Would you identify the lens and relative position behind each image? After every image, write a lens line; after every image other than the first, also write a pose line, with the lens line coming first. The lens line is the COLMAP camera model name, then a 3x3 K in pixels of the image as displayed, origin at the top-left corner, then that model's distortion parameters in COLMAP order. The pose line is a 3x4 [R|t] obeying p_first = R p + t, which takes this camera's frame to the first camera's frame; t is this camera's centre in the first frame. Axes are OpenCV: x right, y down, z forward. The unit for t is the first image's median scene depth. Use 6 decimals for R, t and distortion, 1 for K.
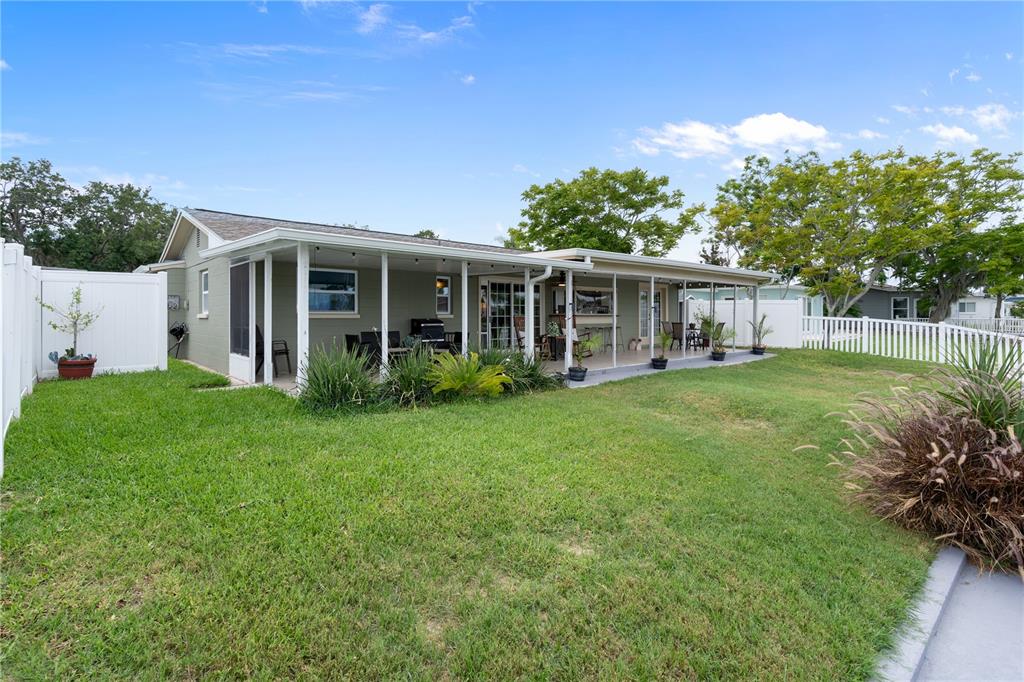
lens RADIAL K [[491.1, 0, 507.3], [0, 491.1, 323.8], [0, 0, 1]] dist [0.003447, -0.000042]
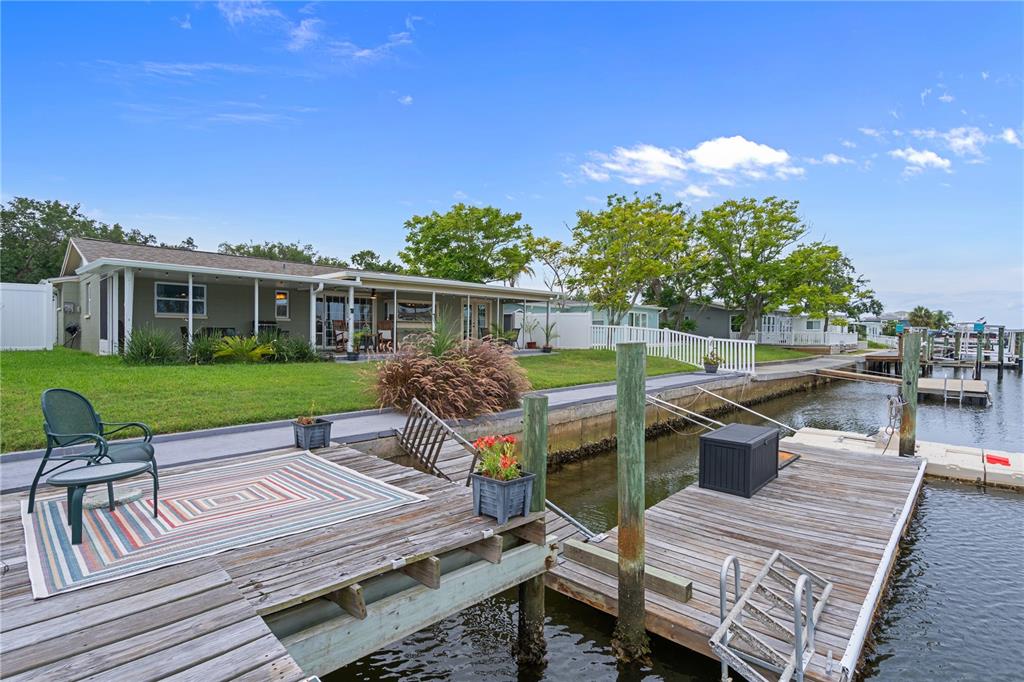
lens RADIAL K [[490.4, 0, 506.6], [0, 490.4, 344.1], [0, 0, 1]] dist [0.002007, 0.000598]
pose [[0.997080, 0.002654, 0.076319, 0.199555], [-0.002632, 0.999996, -0.000391, 0.026163], [-0.076320, 0.000189, 0.997083, -0.206529]]
